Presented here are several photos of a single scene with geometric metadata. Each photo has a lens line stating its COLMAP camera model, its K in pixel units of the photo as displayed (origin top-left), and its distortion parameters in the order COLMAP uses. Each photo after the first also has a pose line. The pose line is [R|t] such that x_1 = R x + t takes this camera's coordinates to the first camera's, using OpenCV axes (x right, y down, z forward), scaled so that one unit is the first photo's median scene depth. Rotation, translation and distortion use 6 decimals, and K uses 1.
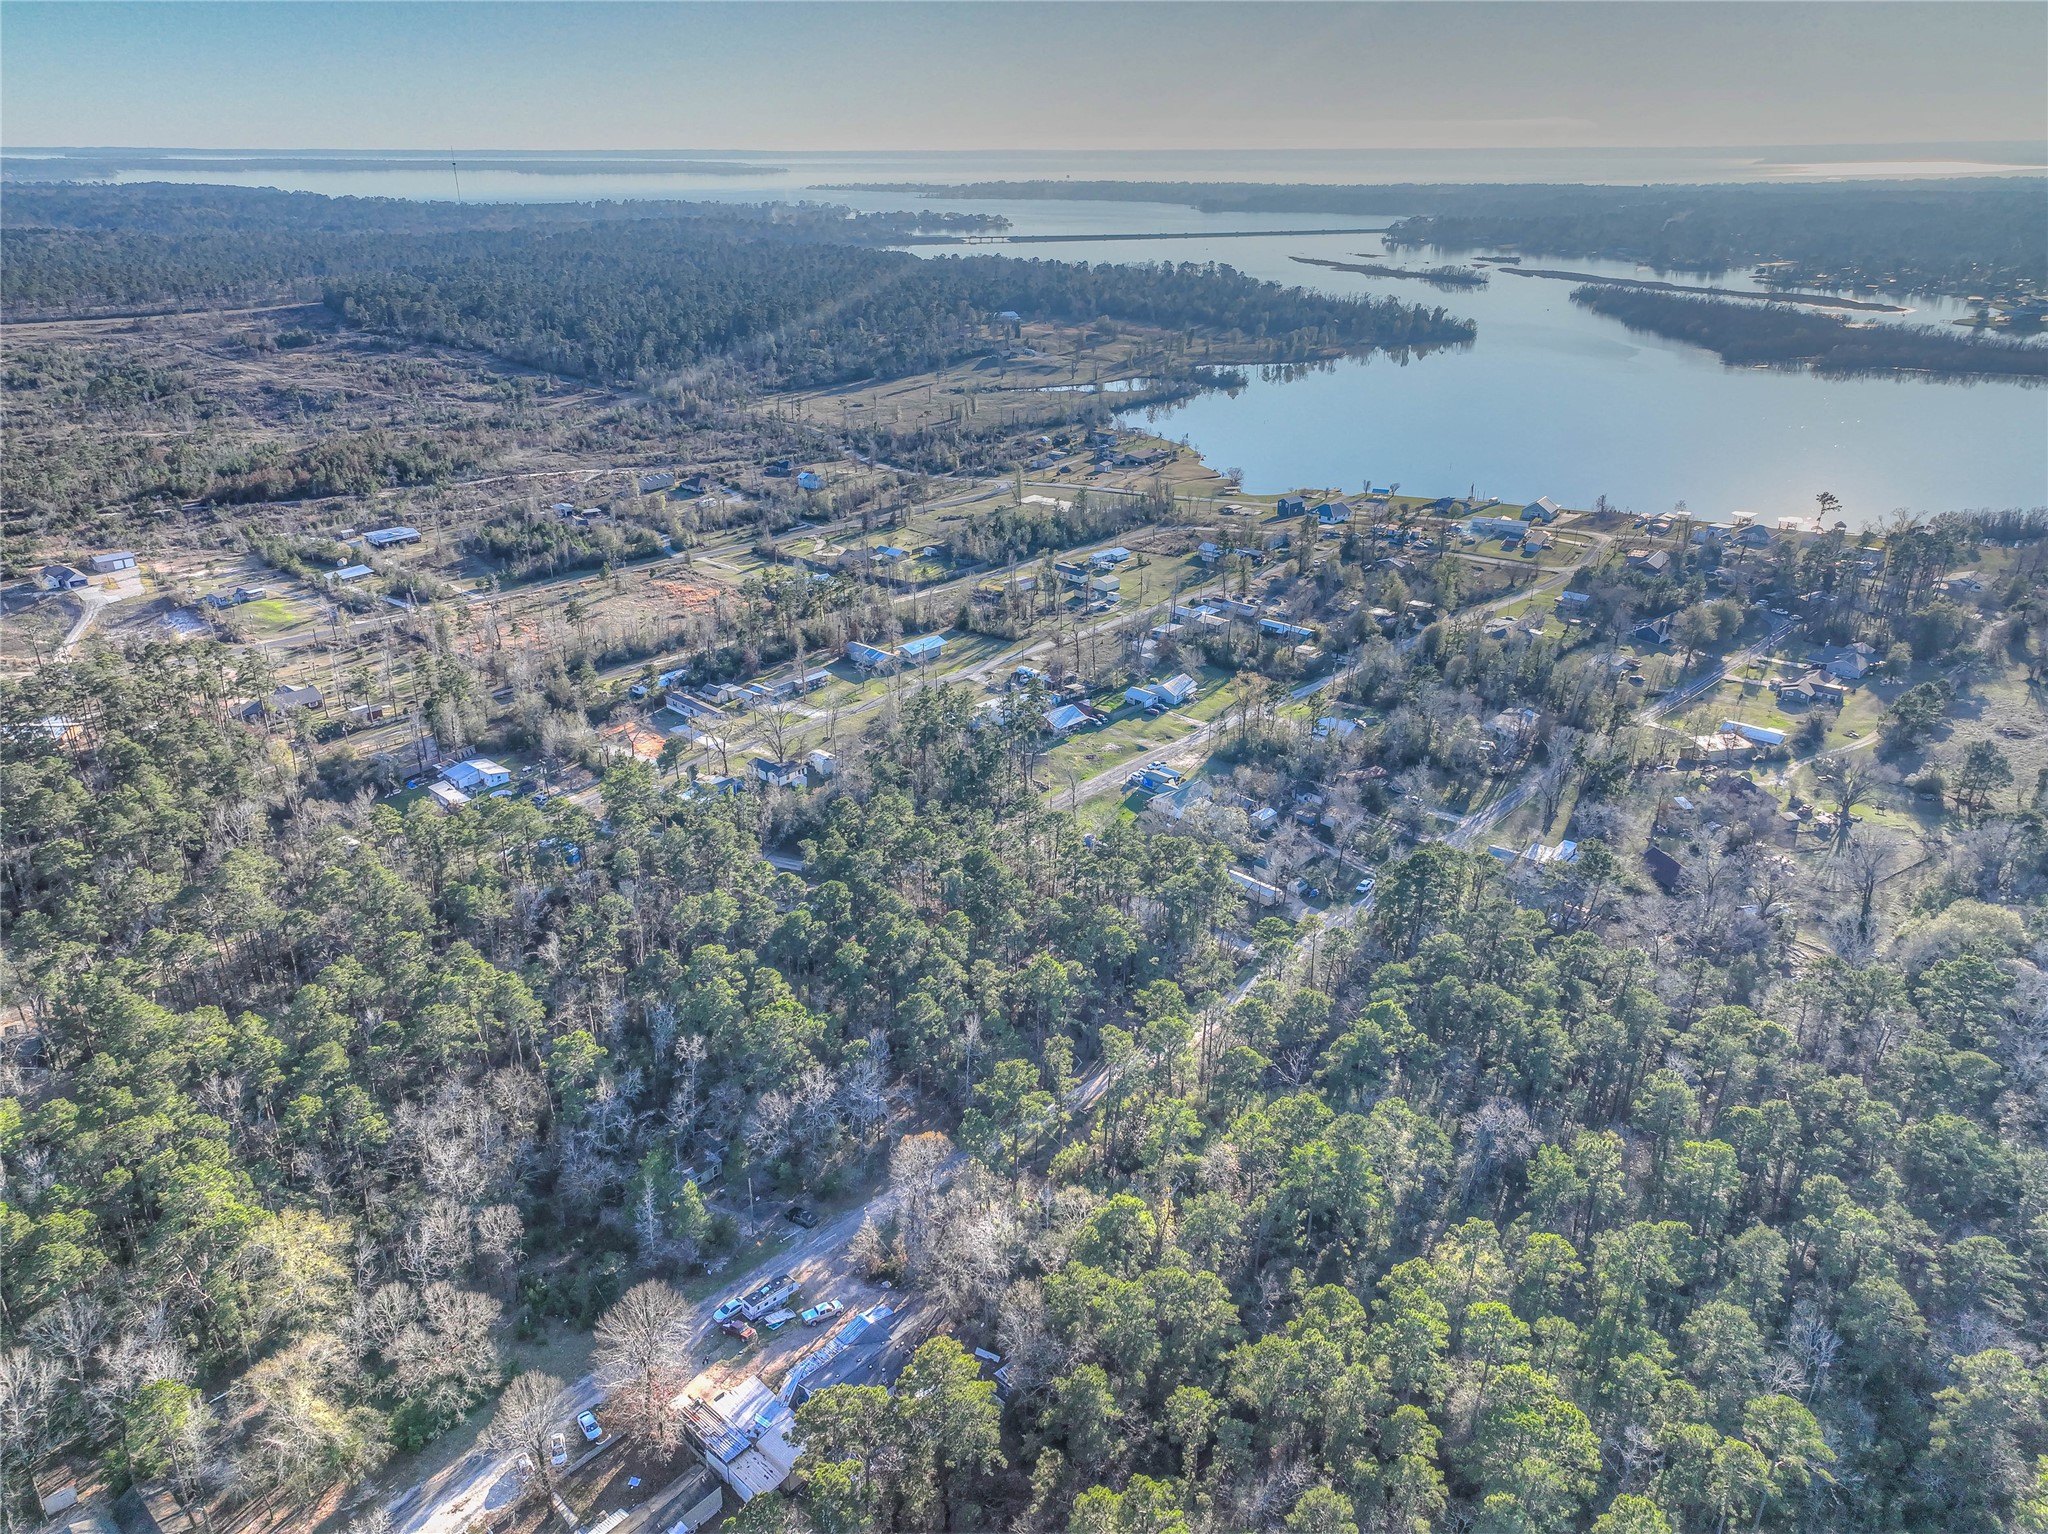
lens RADIAL K [[1437.5, 0, 1026.6], [0, 1437.5, 755.9], [0, 0, 1]] dist [0.006397, 0.024973]
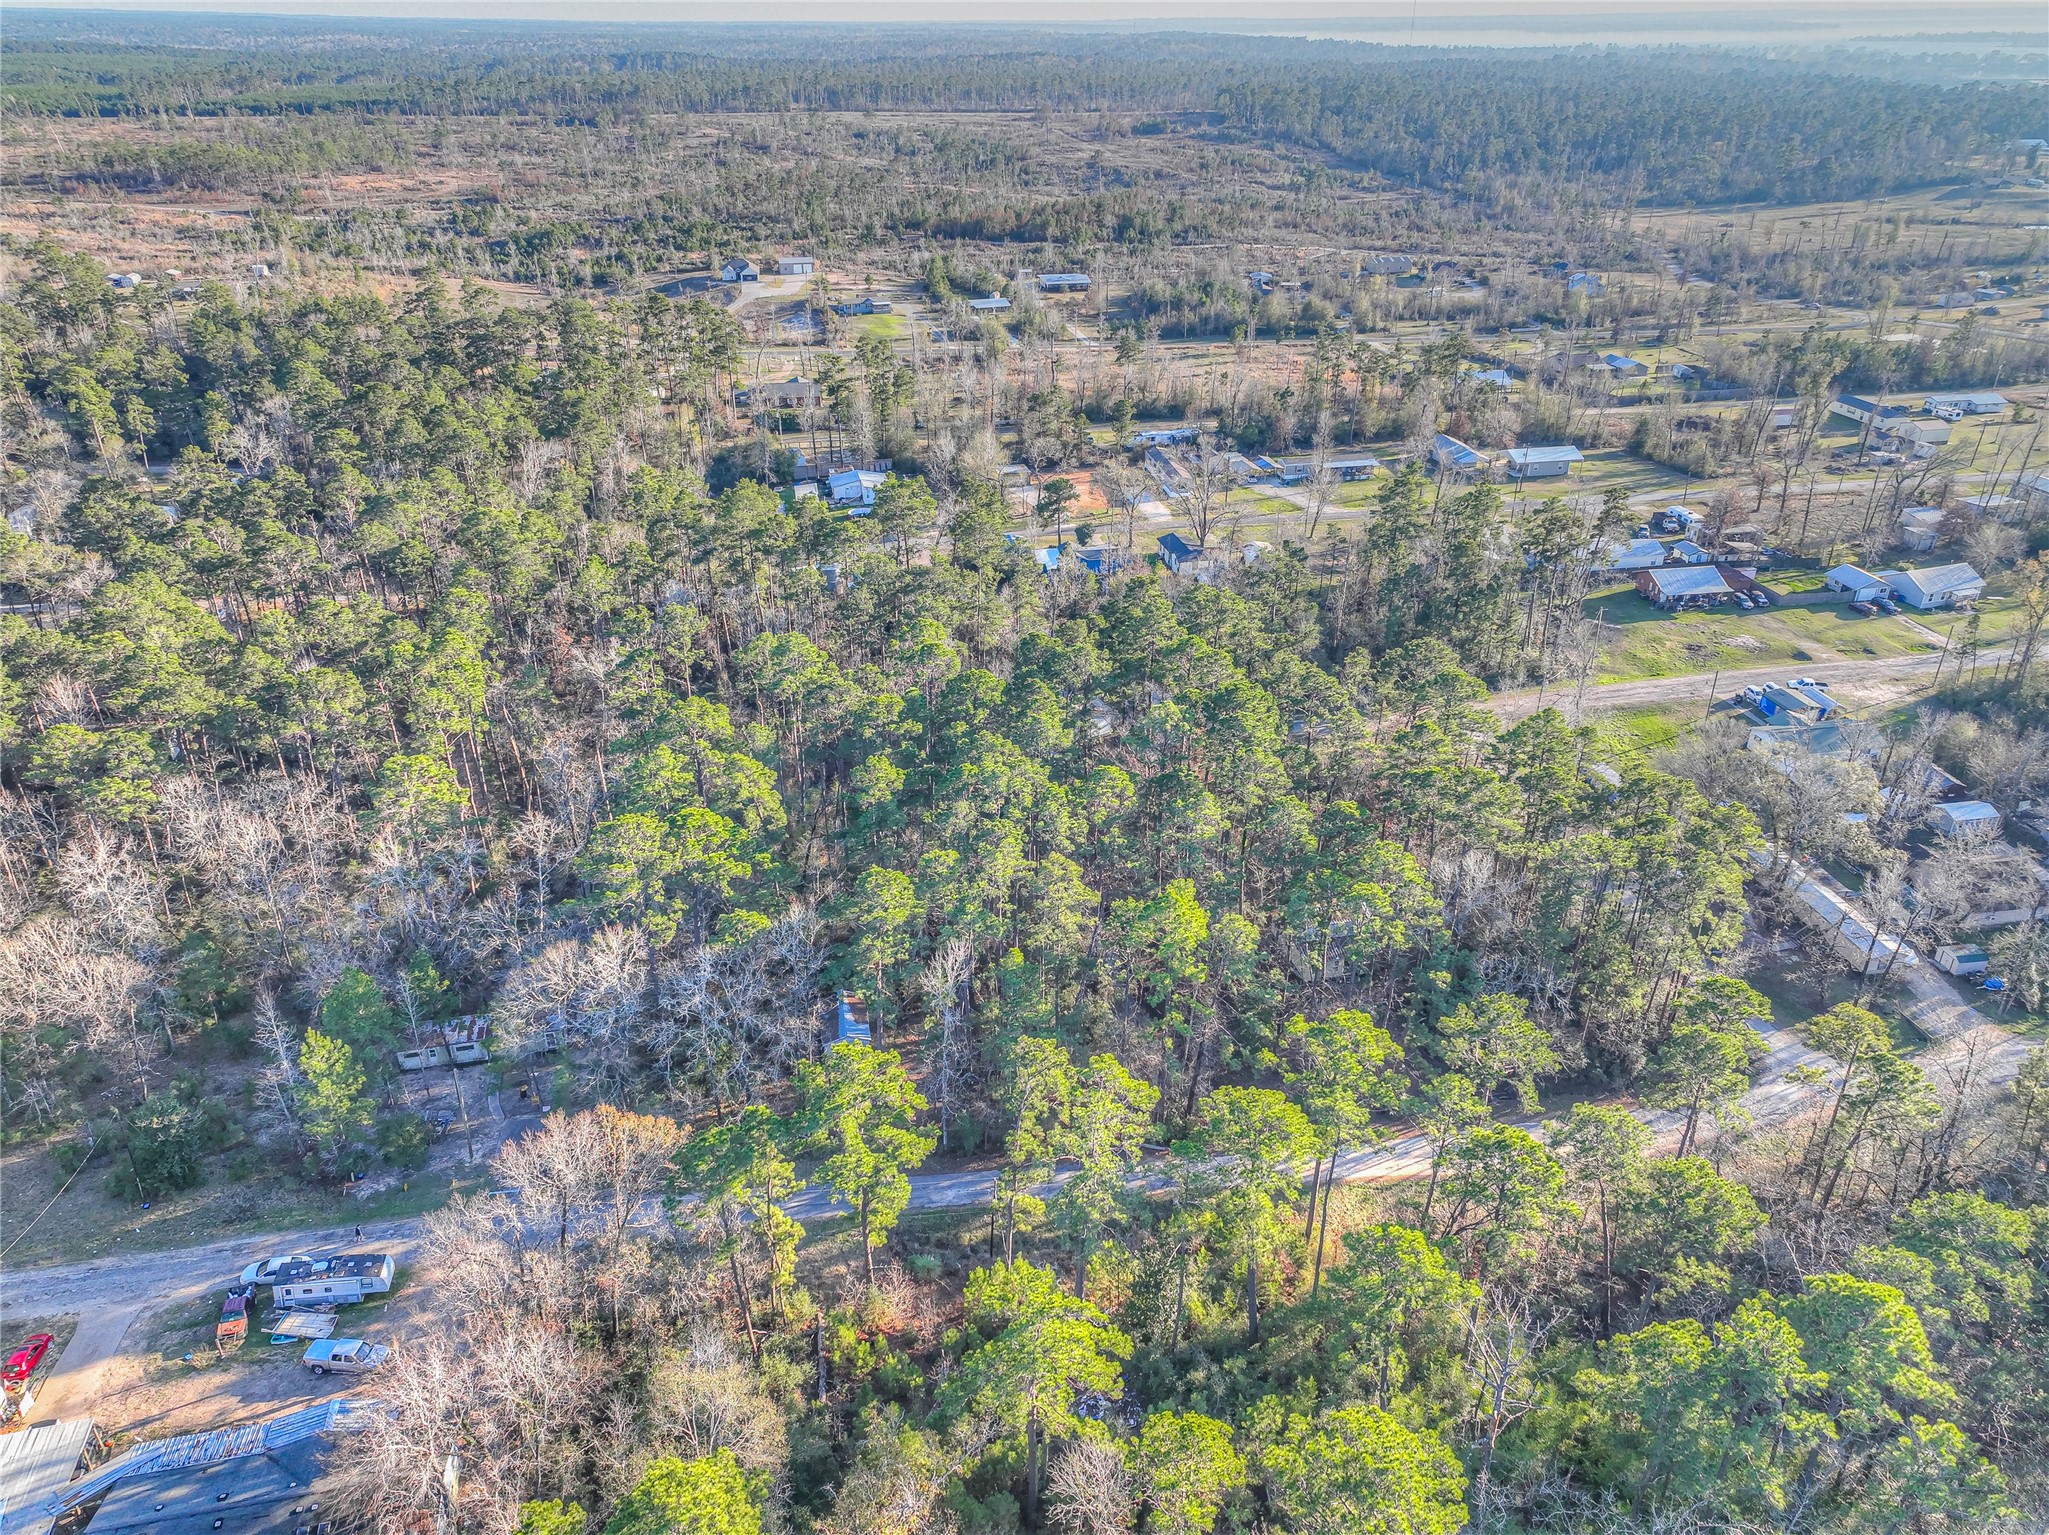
lens RADIAL K [[1438.2, 0, 1027.1], [0, 1438.2, 756.4], [0, 0, 1]] dist [0.006397, 0.024973]
pose [[0.812269, 0.266503, -0.518841, 0.116690], [-0.227591, 0.963819, 0.138762, 0.020008], [0.537049, 0.005371, 0.843534, 0.293577]]
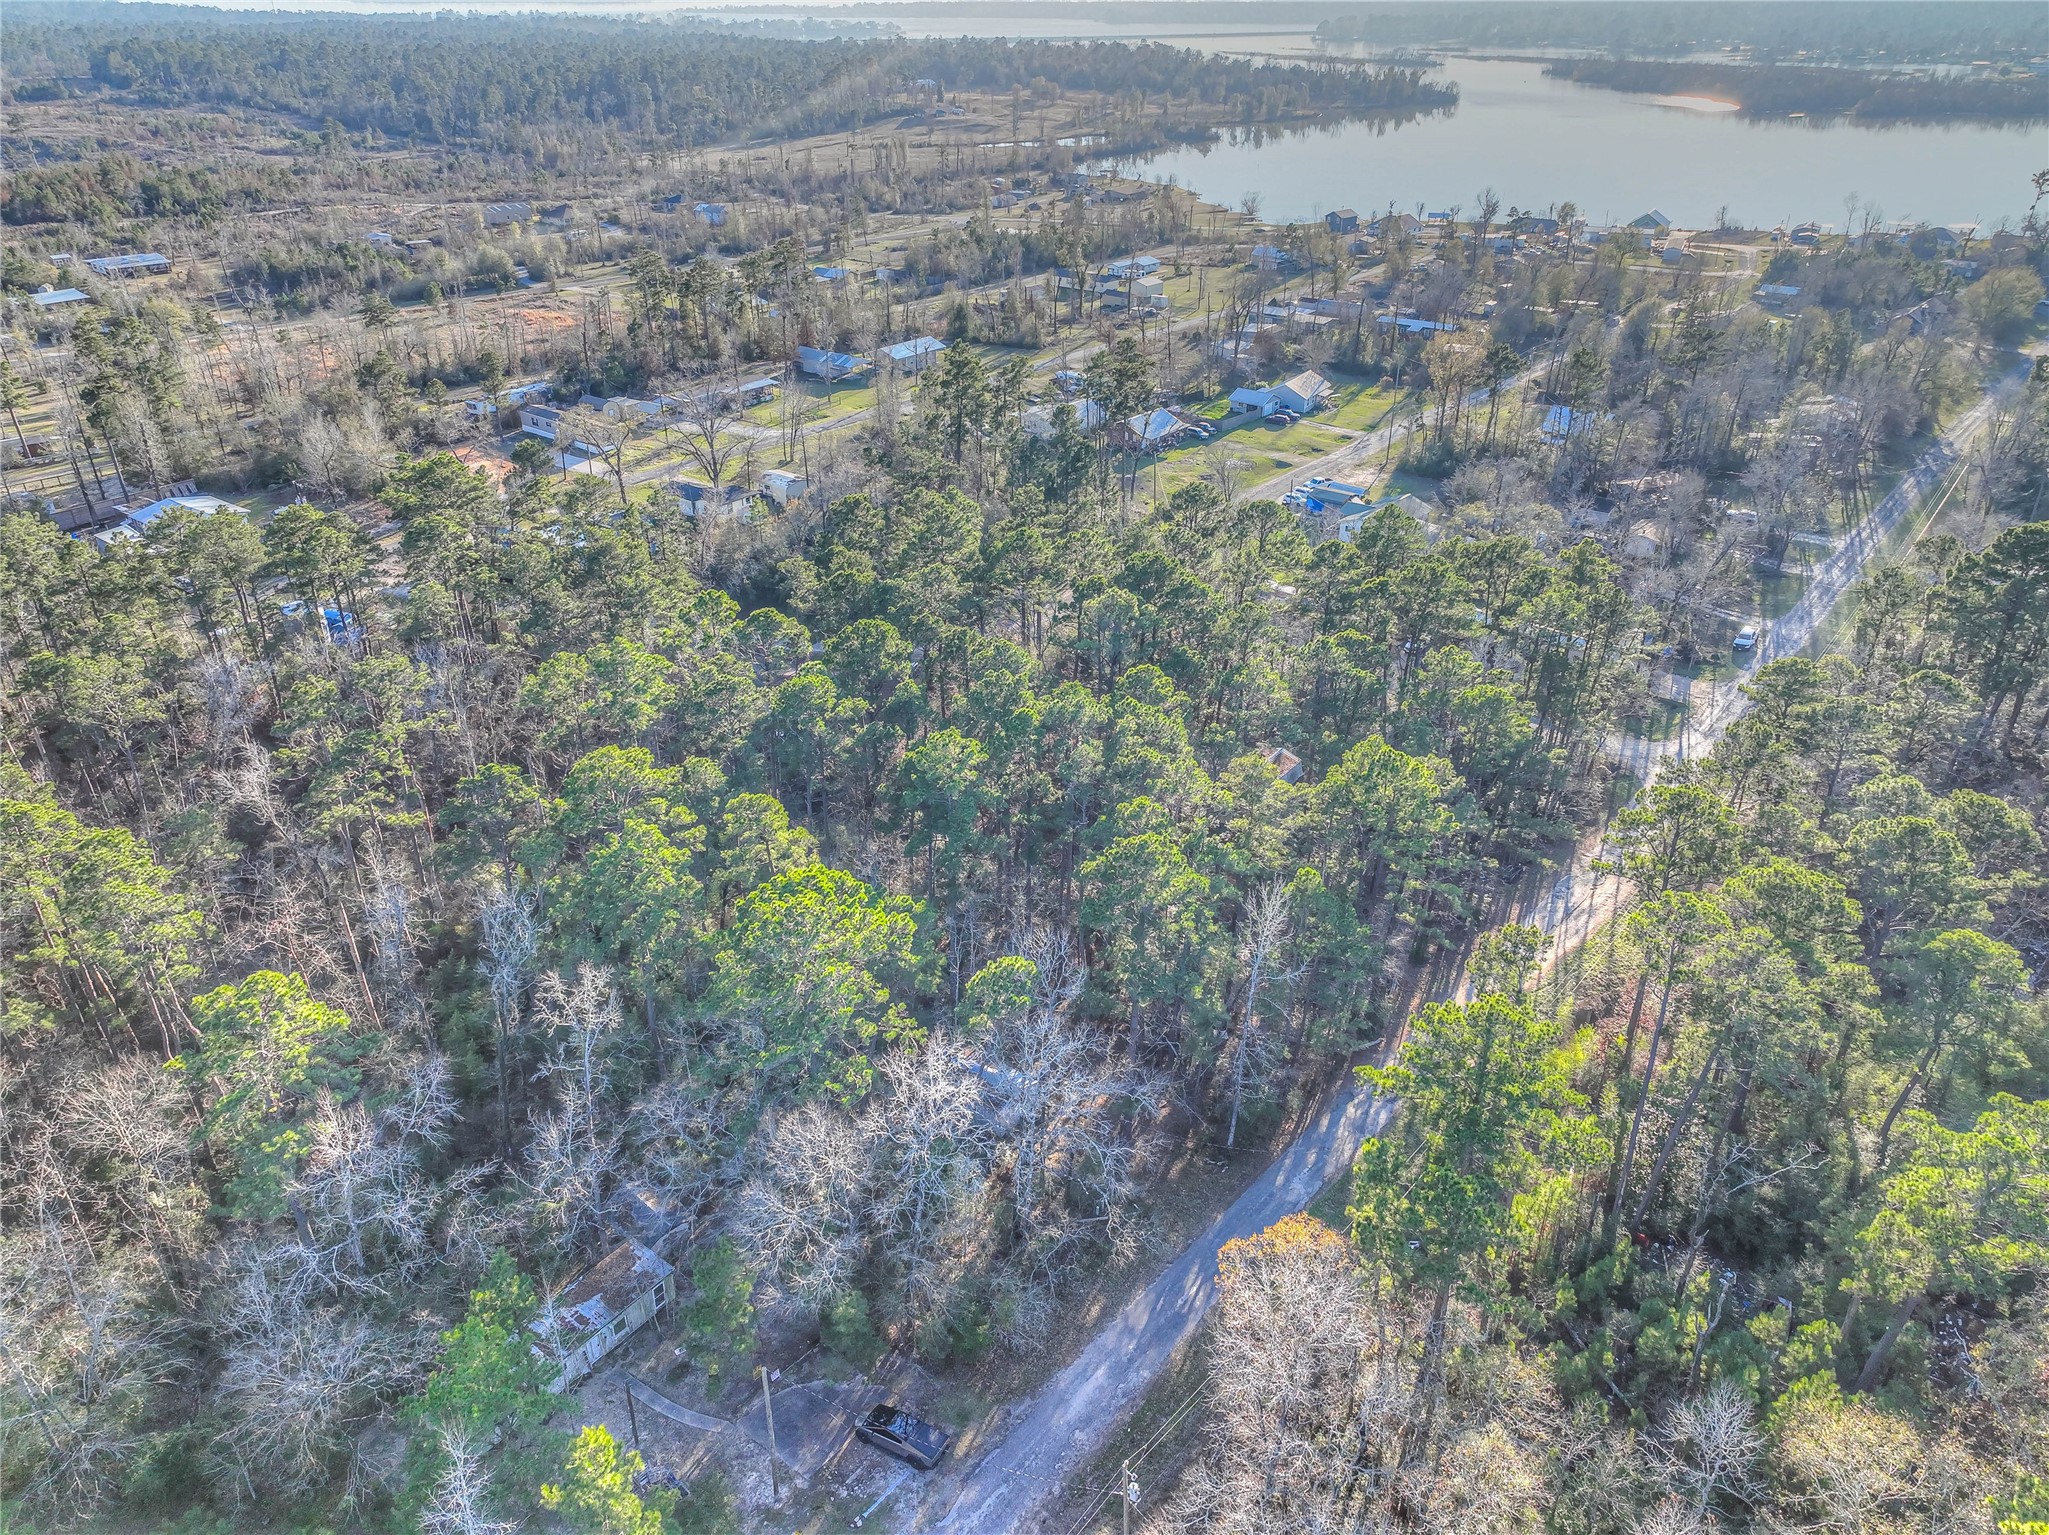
lens RADIAL K [[1438.2, 0, 1027.1], [0, 1438.2, 756.4], [0, 0, 1]] dist [0.006397, 0.024973]
pose [[0.997167, -0.039207, 0.064195, -0.066789], [0.033362, 0.995408, 0.089716, 0.053059], [-0.067418, -0.087320, 0.993896, 0.302951]]
